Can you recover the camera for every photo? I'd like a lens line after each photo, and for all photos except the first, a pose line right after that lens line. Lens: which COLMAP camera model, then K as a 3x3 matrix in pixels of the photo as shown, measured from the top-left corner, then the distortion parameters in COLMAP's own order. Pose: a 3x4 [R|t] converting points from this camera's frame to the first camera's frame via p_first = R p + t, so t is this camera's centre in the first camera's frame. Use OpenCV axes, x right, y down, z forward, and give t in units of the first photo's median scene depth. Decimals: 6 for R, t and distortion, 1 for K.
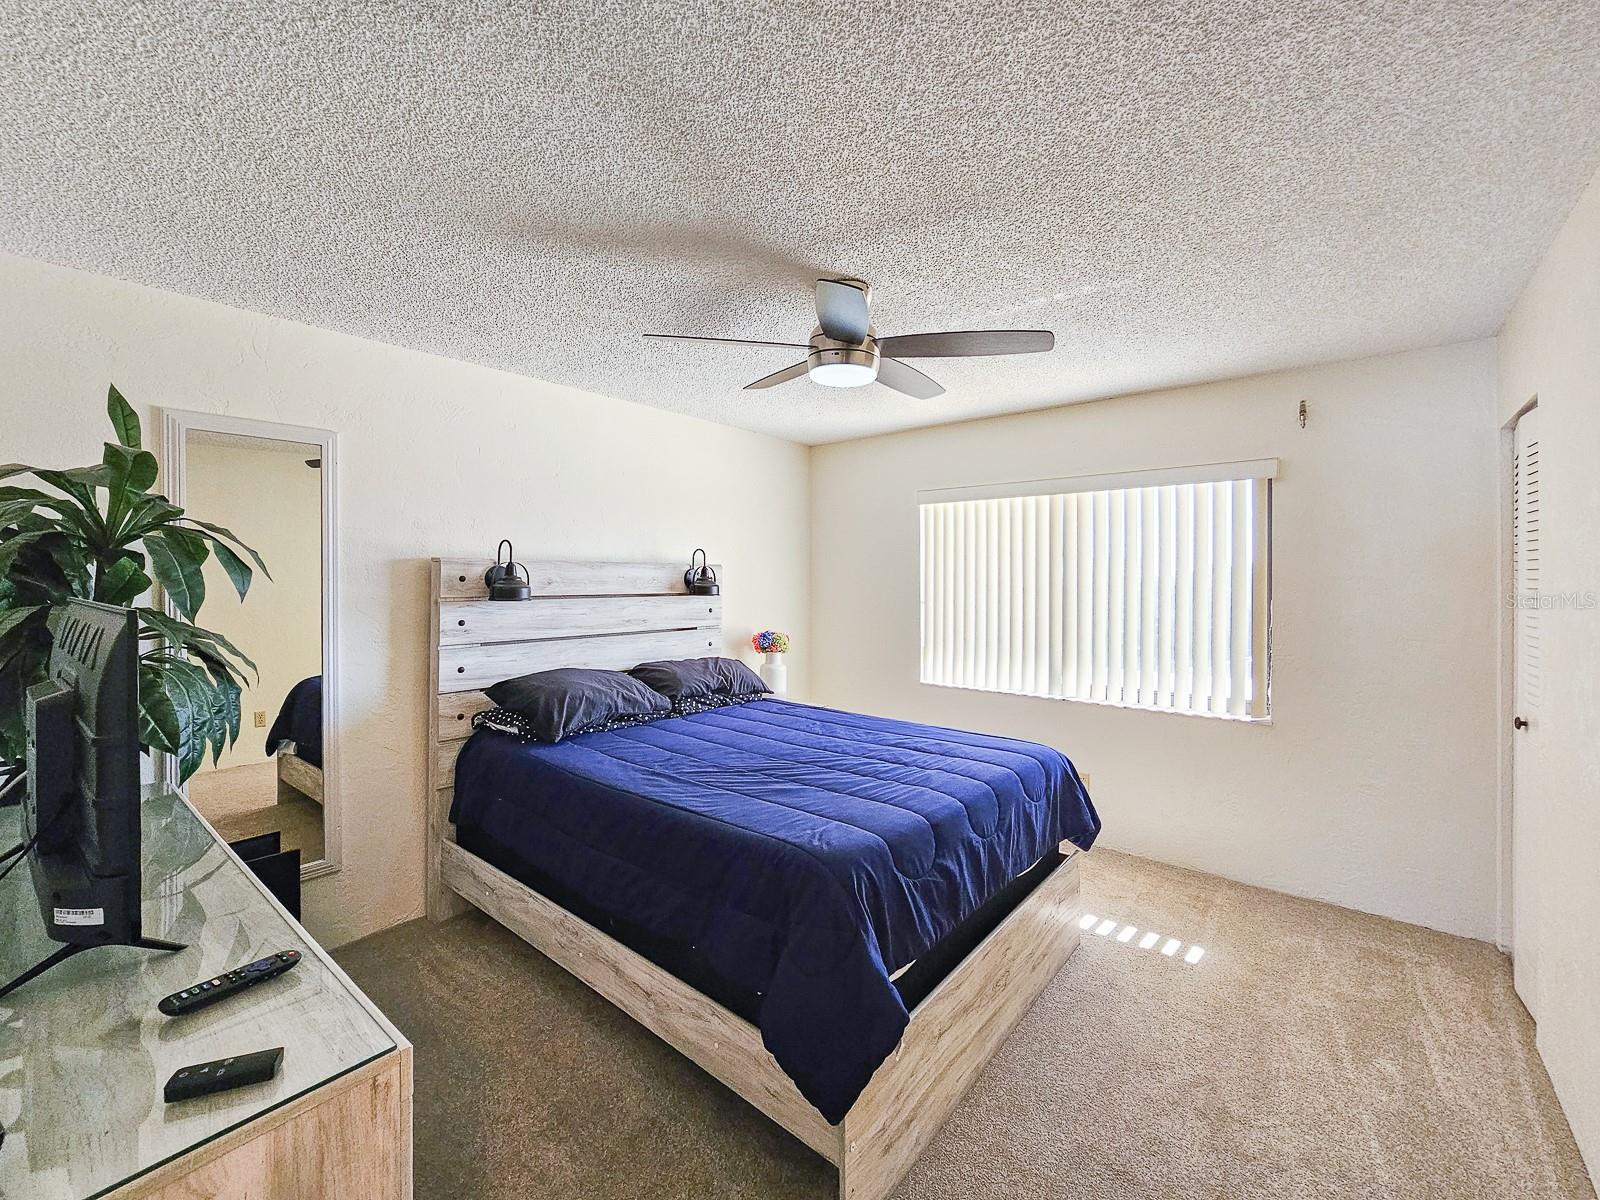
lens RADIAL K [[669.4, 0, 791.5], [0, 669.4, 583.3], [0, 0, 1]] dist [-0.004489, 0.002654]
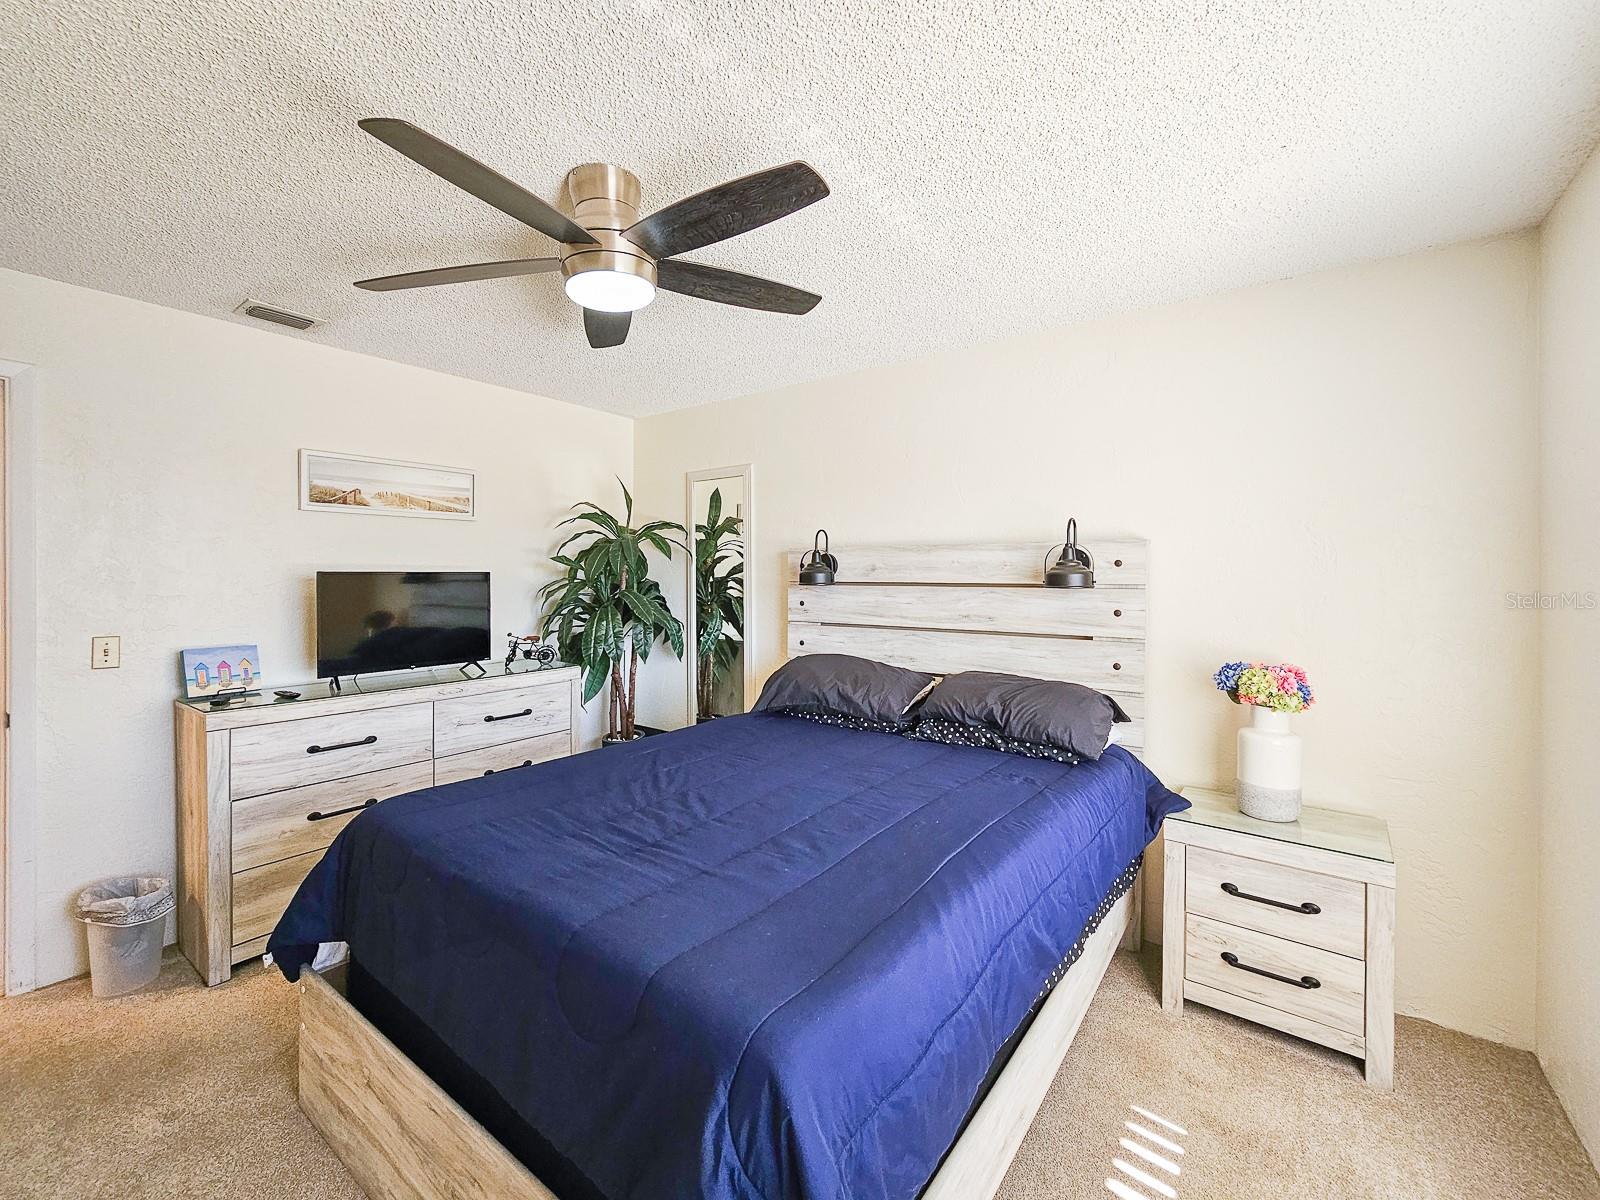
lens RADIAL K [[669.4, 0, 803.2], [0, 669.4, 587.1], [0, 0, 1]] dist [-0.004489, 0.002654]
pose [[0.045627, 0.014683, -0.998851, 0.639511], [-0.007583, 0.999868, 0.014351, 0.012651], [0.998930, 0.006919, 0.045733, 0.880044]]
